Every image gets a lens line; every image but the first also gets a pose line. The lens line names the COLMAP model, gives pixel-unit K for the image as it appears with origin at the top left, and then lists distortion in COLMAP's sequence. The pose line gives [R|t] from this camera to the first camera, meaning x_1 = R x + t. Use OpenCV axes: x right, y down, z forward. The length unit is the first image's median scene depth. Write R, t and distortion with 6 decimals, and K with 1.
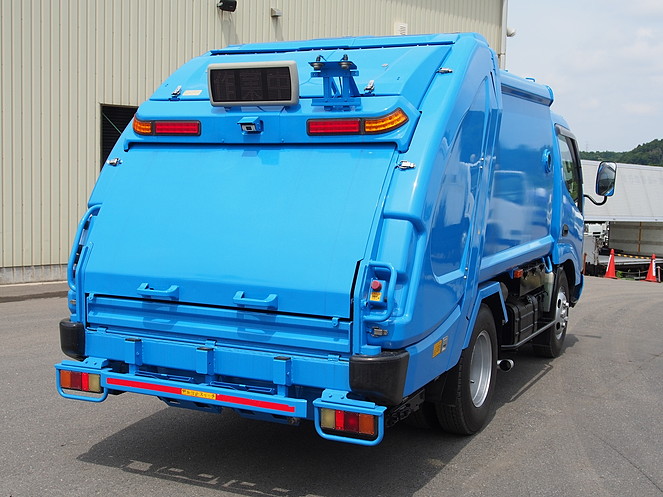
lens RADIAL K [[881.5, 0, 328.0], [0, 881.5, 250.8], [0, 0, 1]] dist [-0.001256, 0.000000]
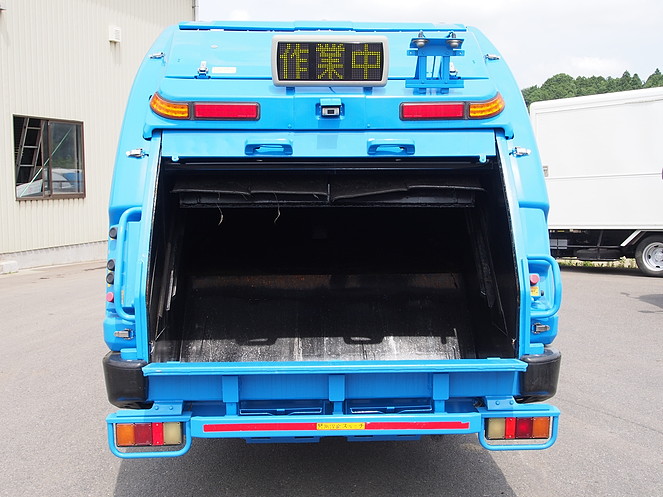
lens RADIAL K [[732.0, 0, 329.8], [0, 732.0, 248.9], [0, 0, 1]] dist [-0.011500, 0.000000]
pose [[0.884879, -0.069675, 0.460581, -0.439563], [0.060371, 0.997565, 0.034922, -0.029620], [-0.461892, -0.003096, 0.886931, 0.364372]]
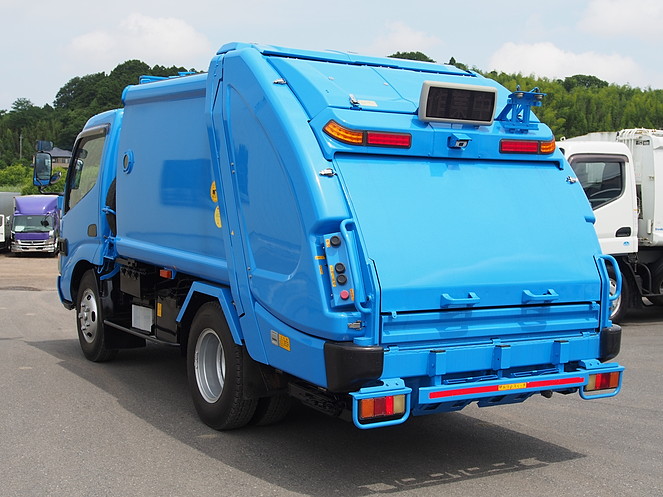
lens RADIAL K [[974.6, 0, 315.1], [0, 974.6, 251.8], [0, 0, 1]] dist [0.004749, 0.000000]
pose [[0.555506, -0.059617, 0.829373, -1.215371], [0.060203, 0.997692, 0.031393, -0.055969], [-0.829330, 0.032492, 0.557813, 0.488978]]
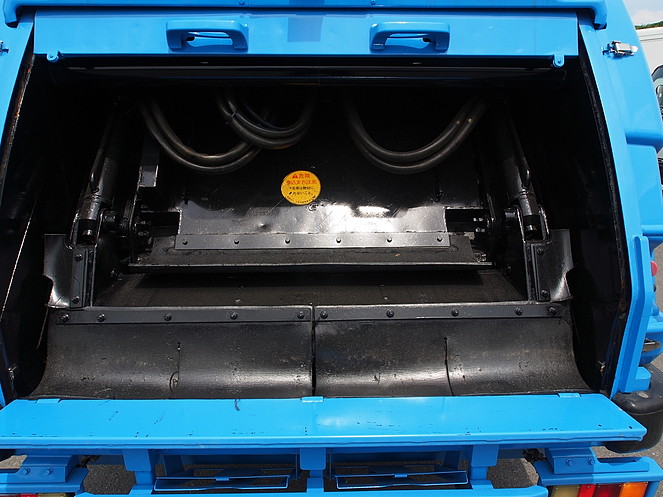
lens RADIAL K [[471.2, 0, 332.6], [0, 471.2, 248.3], [0, 0, 1]] dist [-0.040882, 0.011124]
pose [[0.889939, -0.149387, 0.430920, -0.220056], [0.054101, 0.972742, 0.225489, -0.044520], [-0.452859, -0.177358, 0.873764, 0.743292]]
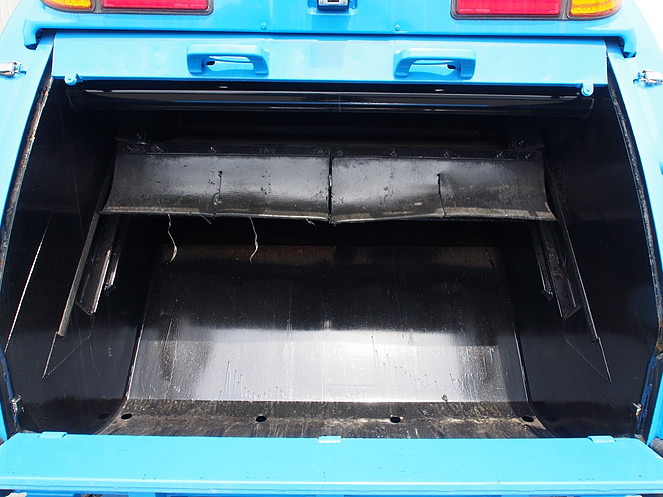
lens RADIAL K [[471.2, 0, 334.3], [0, 471.2, 248.8], [0, 0, 1]] dist [-0.040882, 0.011124]
pose [[0.897679, -0.115506, 0.425243, -0.221060], [0.042074, 0.983092, 0.178212, -0.046841], [-0.438638, -0.142086, 0.887361, 0.757057]]
